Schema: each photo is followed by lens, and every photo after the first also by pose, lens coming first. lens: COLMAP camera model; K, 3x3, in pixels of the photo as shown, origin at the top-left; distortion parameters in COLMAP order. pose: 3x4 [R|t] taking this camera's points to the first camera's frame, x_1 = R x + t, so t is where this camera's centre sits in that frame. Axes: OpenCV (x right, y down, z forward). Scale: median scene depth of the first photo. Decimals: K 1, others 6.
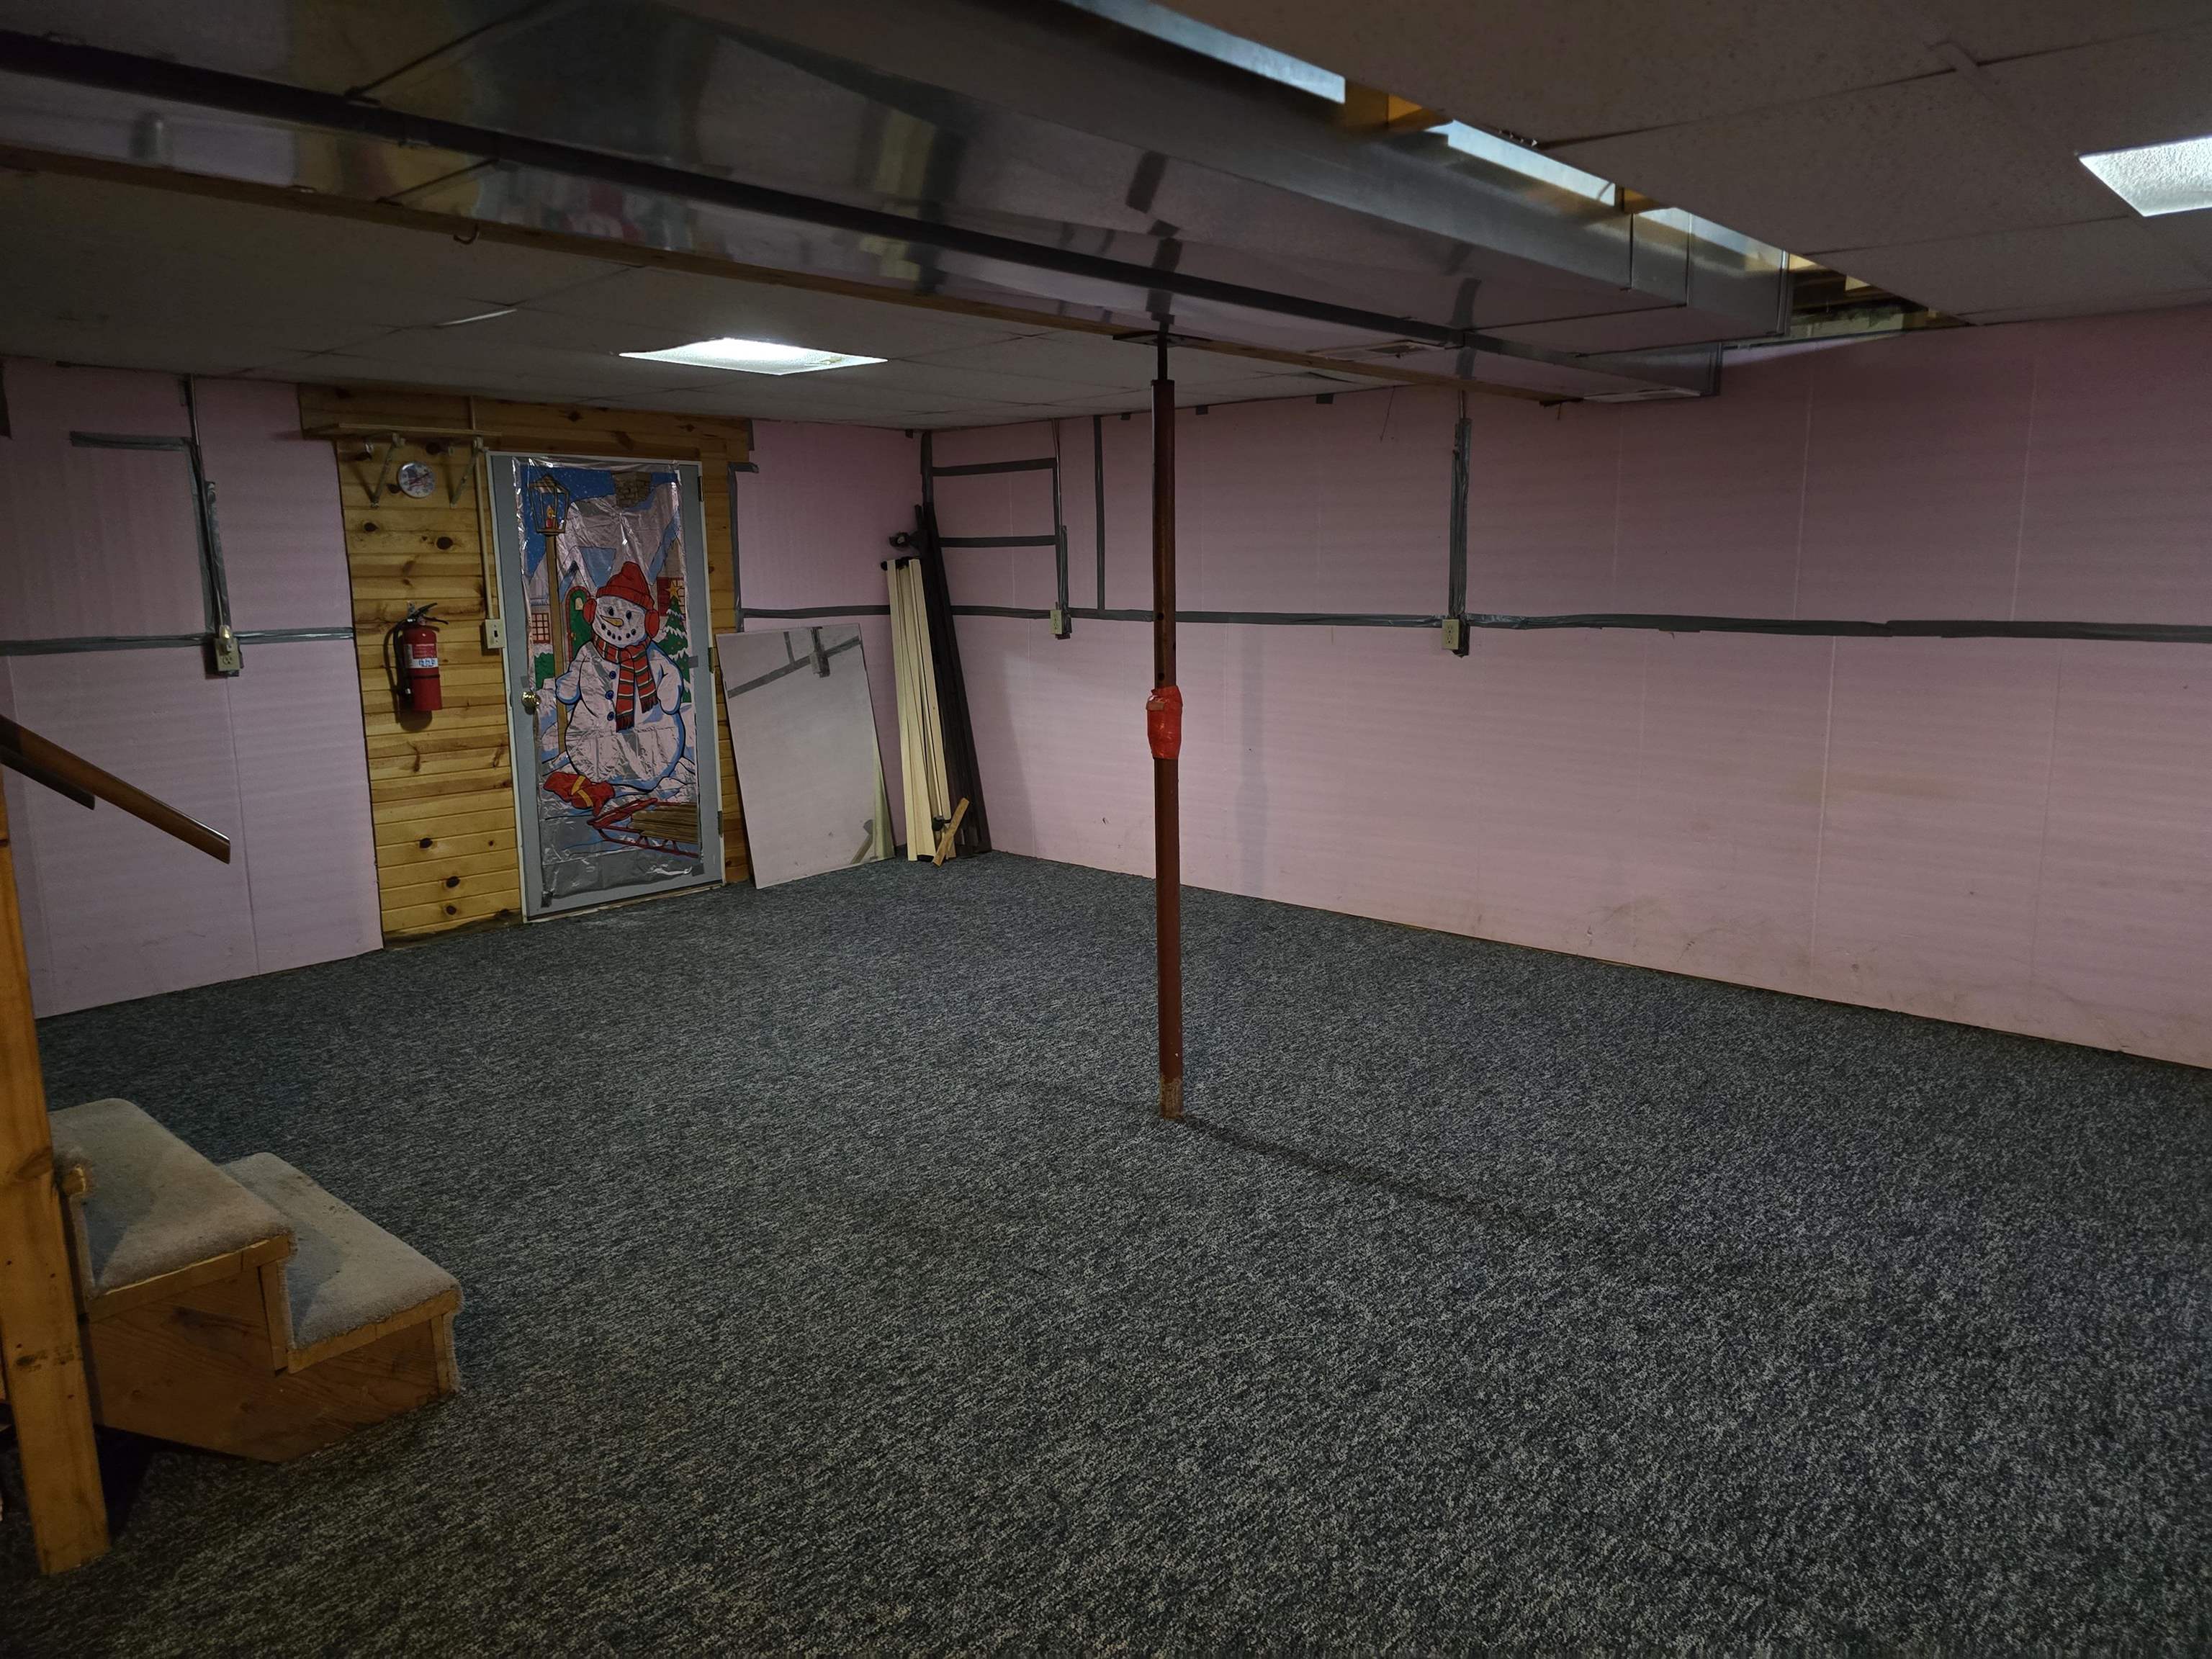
lens RADIAL K [[1469.2, 0, 1114.7], [0, 1469.2, 790.8], [0, 0, 1]] dist [0.102543, -0.083239]
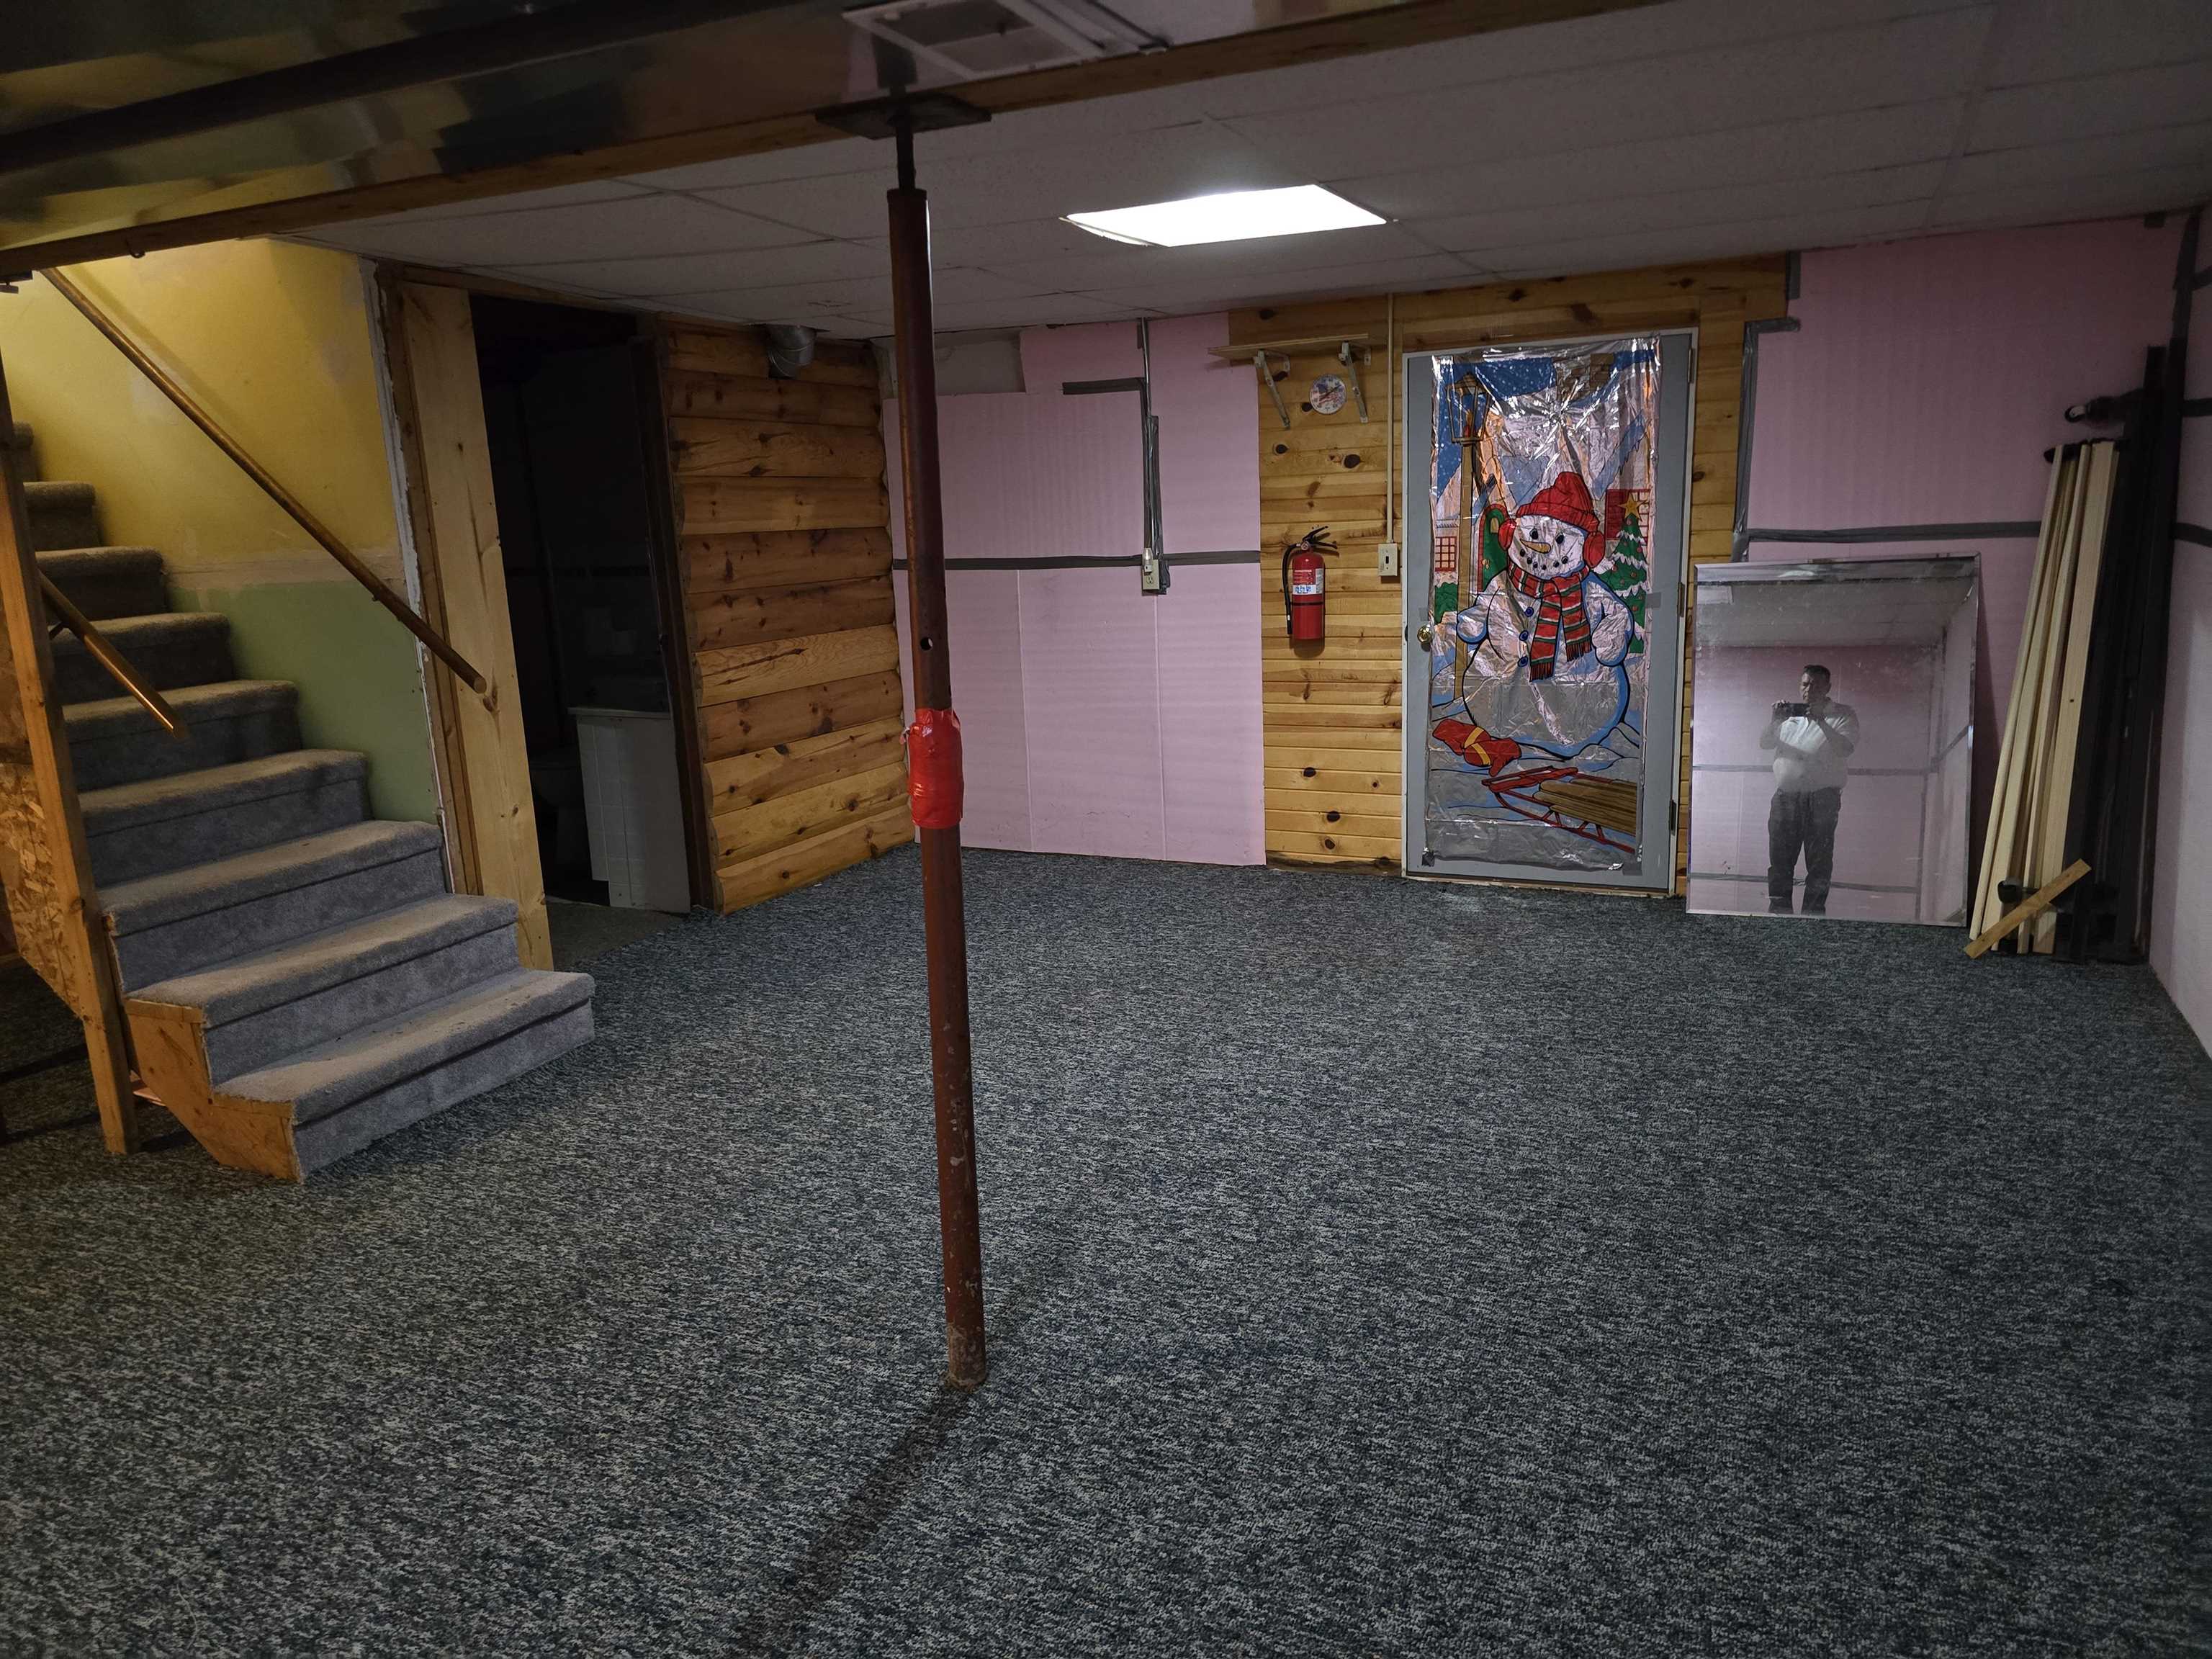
lens RADIAL K [[1480.6, 0, 1131.4], [0, 1480.6, 800.9], [0, 0, 1]] dist [0.085668, -0.080970]
pose [[0.305239, 0.190723, -0.932981, 0.425877], [-0.112133, 0.980121, 0.163674, -0.094615], [0.945651, 0.054658, 0.320557, 0.585951]]
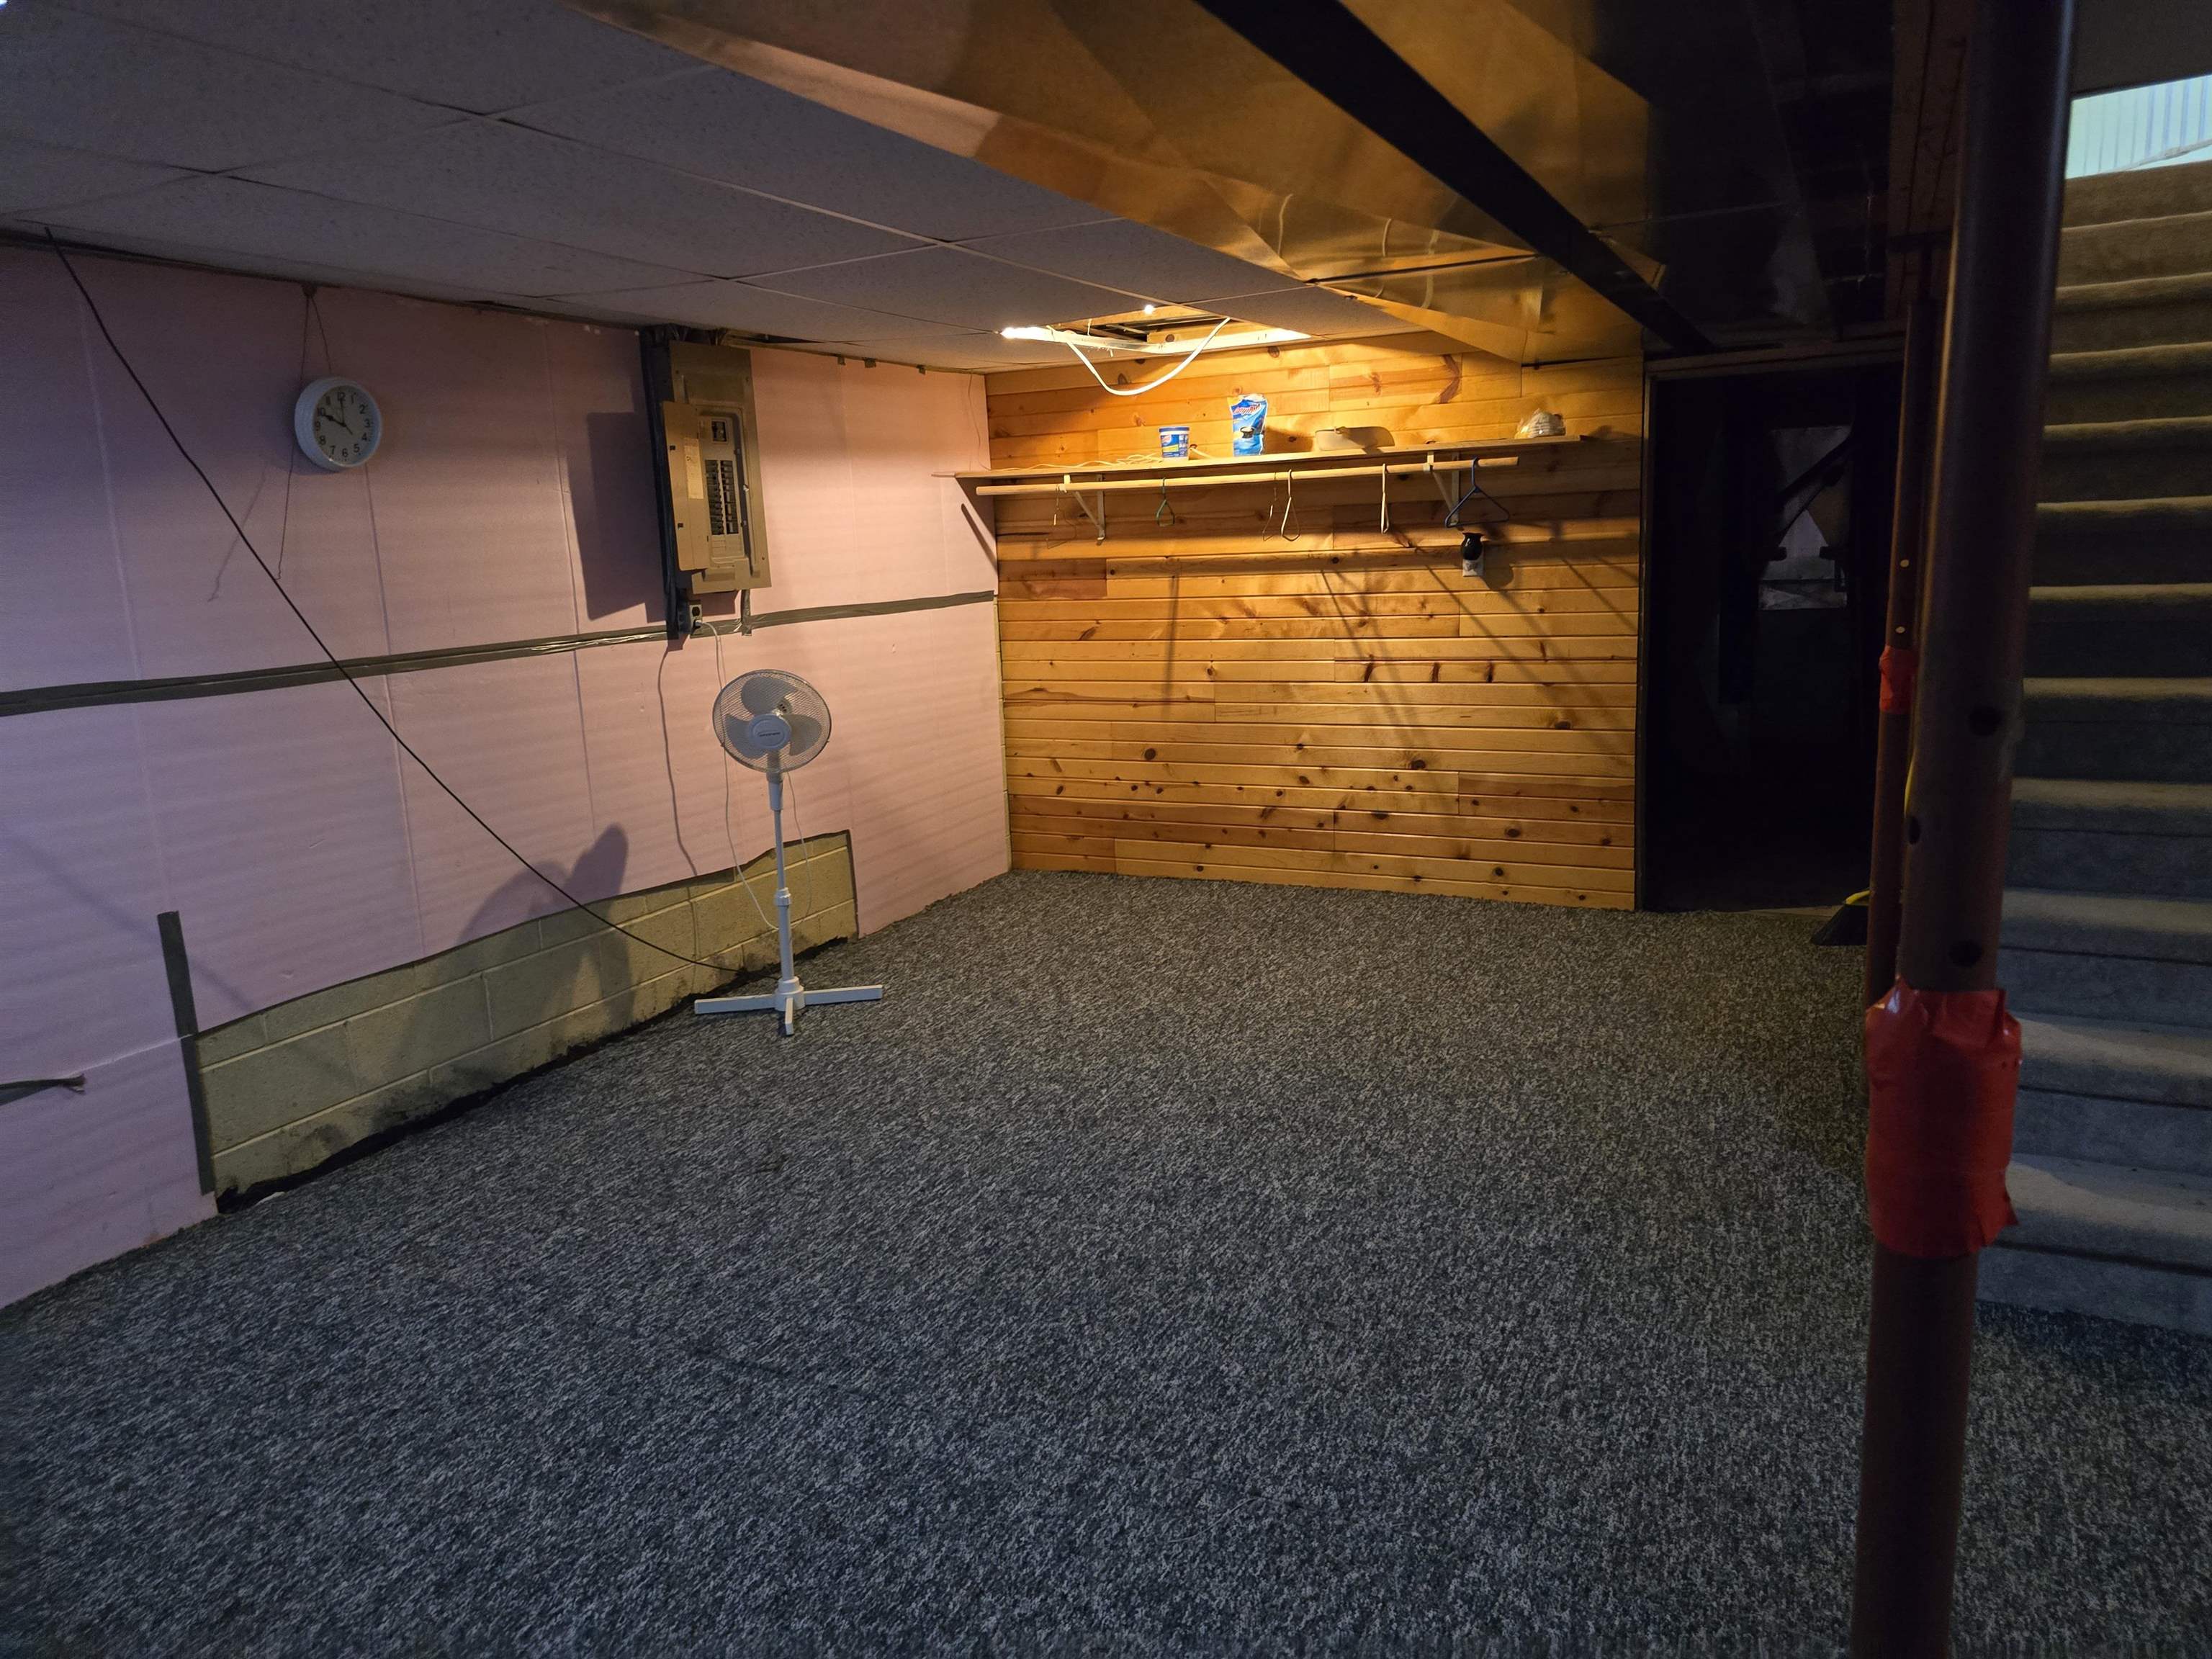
lens RADIAL K [[1480.6, 0, 1131.4], [0, 1480.6, 800.9], [0, 0, 1]] dist [0.085668, -0.080970]
pose [[-0.956465, 0.100394, -0.274034, 0.160715], [0.003445, 0.942788, 0.333374, -0.125361], [0.291825, 0.317916, -0.902090, 0.786900]]
